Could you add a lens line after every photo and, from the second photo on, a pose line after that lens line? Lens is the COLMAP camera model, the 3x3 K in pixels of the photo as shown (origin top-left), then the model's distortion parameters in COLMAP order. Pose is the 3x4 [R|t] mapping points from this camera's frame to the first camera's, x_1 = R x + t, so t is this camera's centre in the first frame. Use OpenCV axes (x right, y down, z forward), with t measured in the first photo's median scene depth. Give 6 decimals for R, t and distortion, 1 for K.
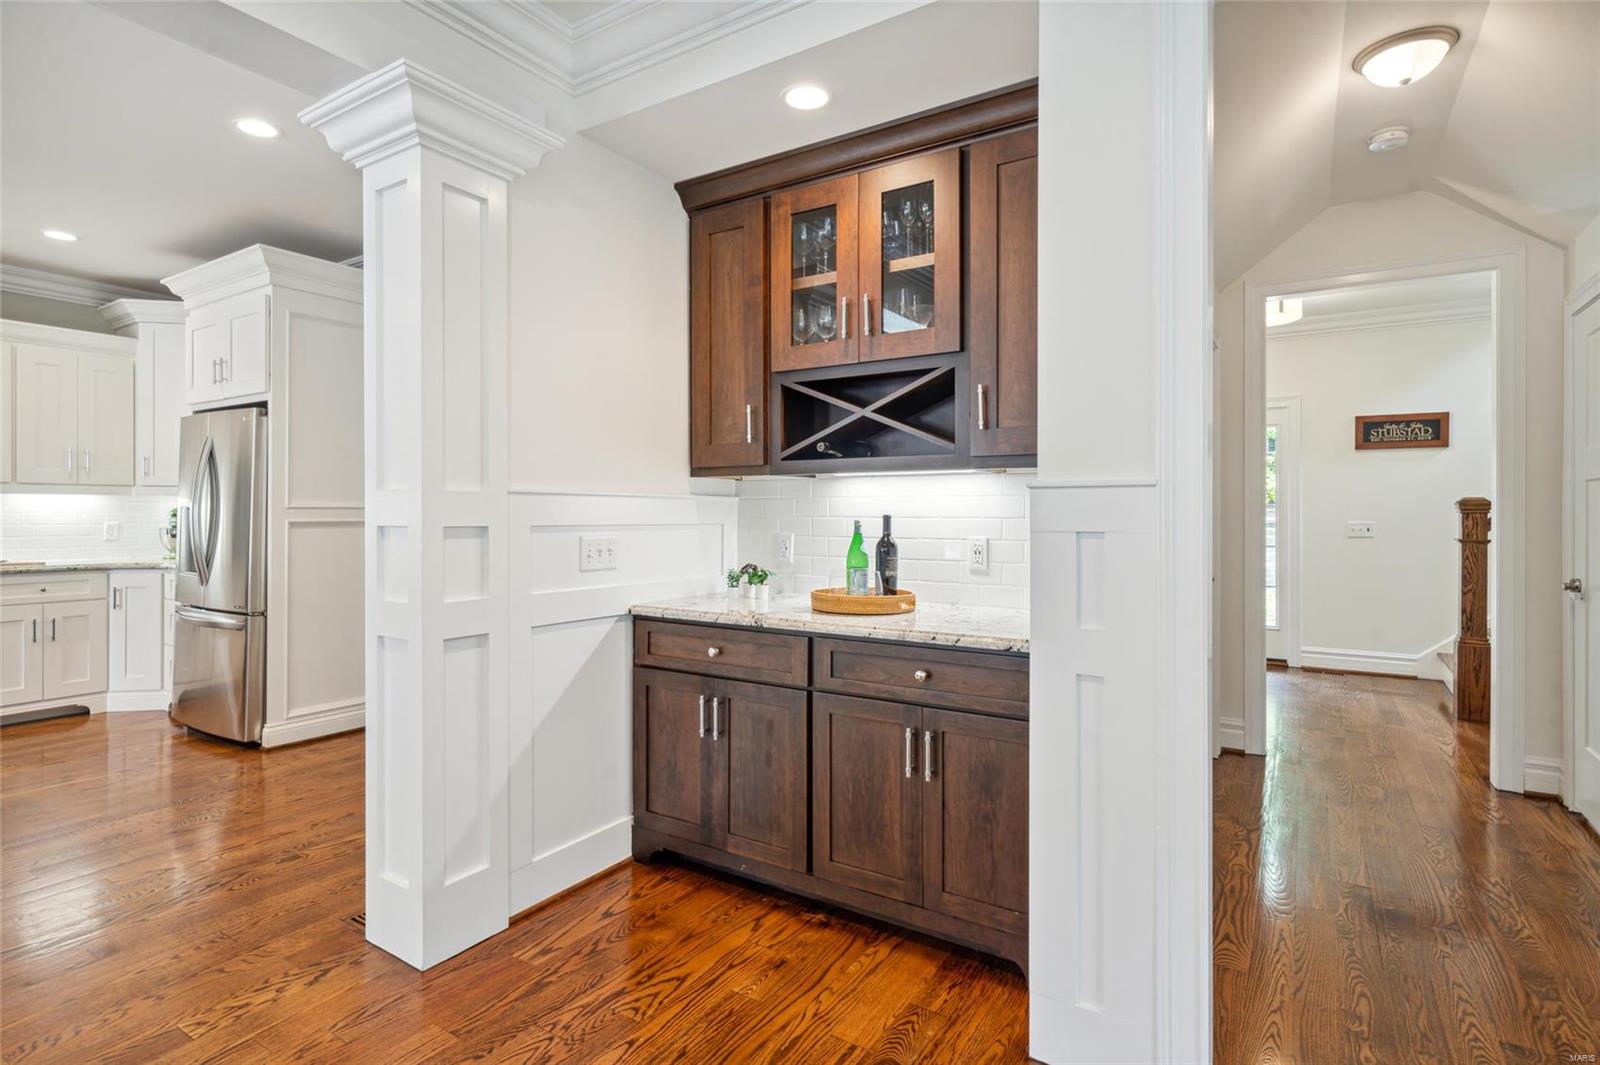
lens RADIAL K [[804.7, 0, 802.0], [0, 804.7, 517.3], [0, 0, 1]] dist [-0.000195, -0.000120]
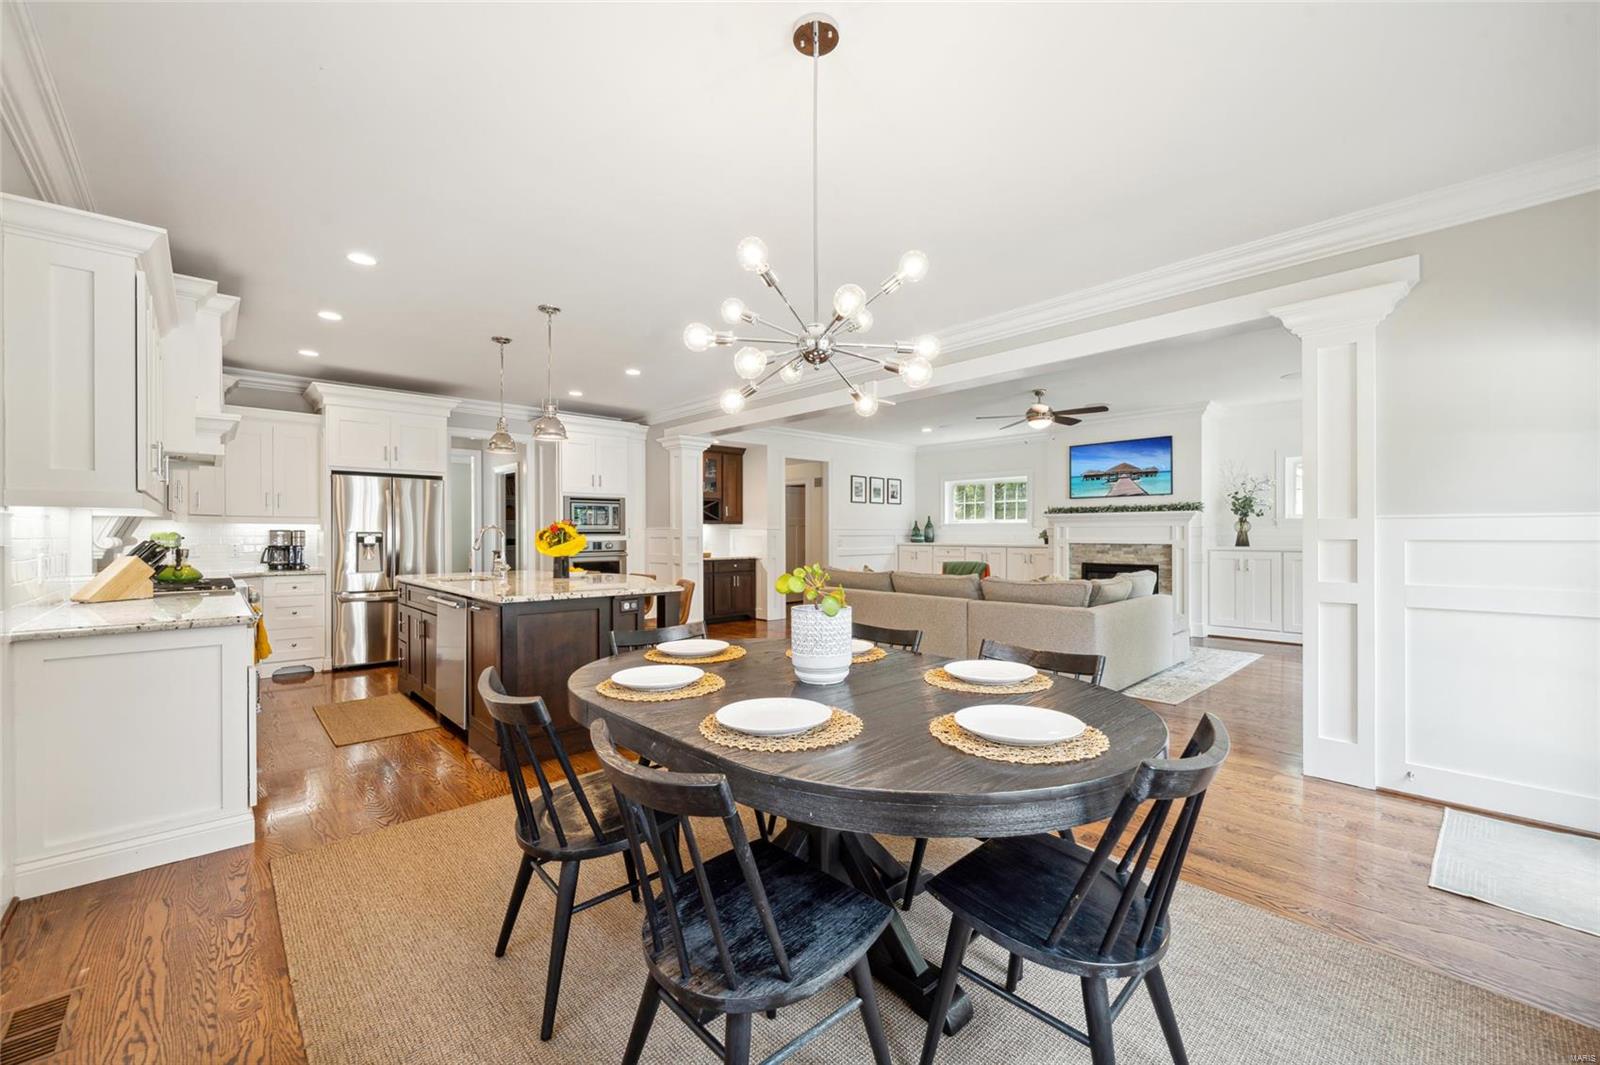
lens RADIAL K [[649.2, 0, 797.9], [0, 649.2, 531.6], [0, 0, 1]] dist [-0.002362, -0.000002]
pose [[0.256041, 0.001472, 0.966665, -2.878741], [0.008749, 0.999954, -0.003840, -0.000206], [-0.966626, 0.009441, 0.256017, -0.322837]]
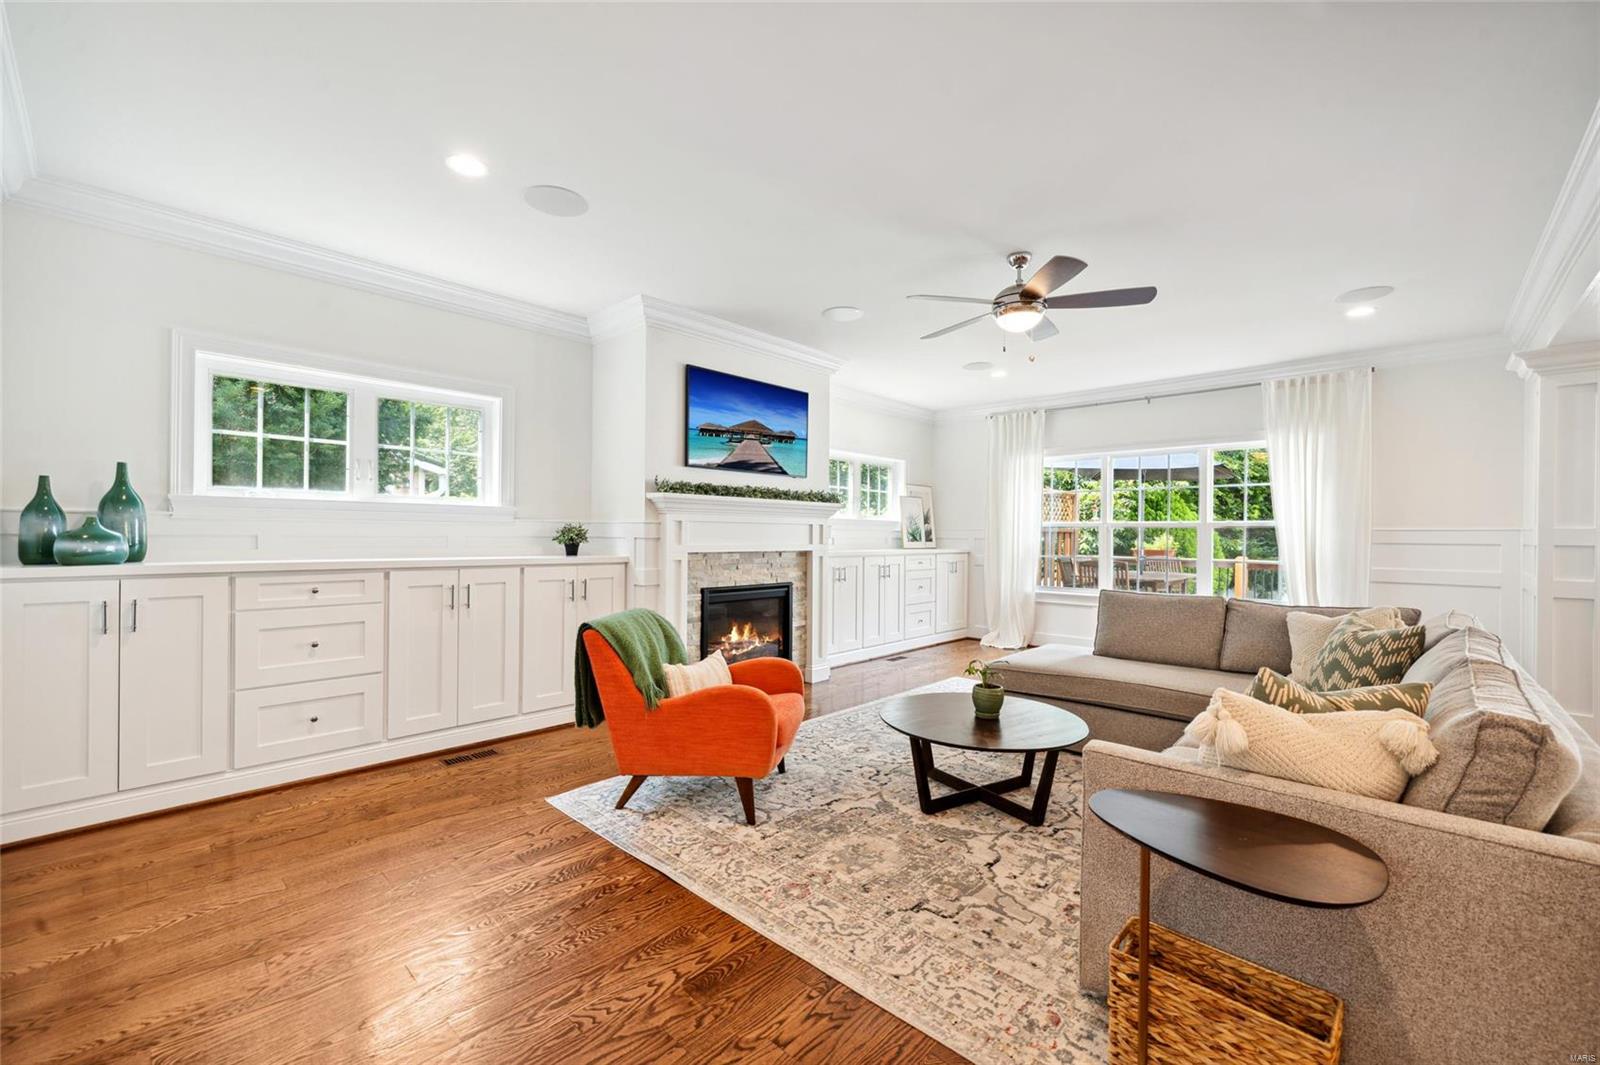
lens RADIAL K [[649.2, 0, 798.2], [0, 649.2, 534.2], [0, 0, 1]] dist [-0.002362, -0.000002]
pose [[-0.981477, -0.010122, 0.191315, -0.157792], [-0.008986, 0.999936, 0.006807, -0.004046], [-0.191372, 0.004962, -0.981505, 0.713994]]
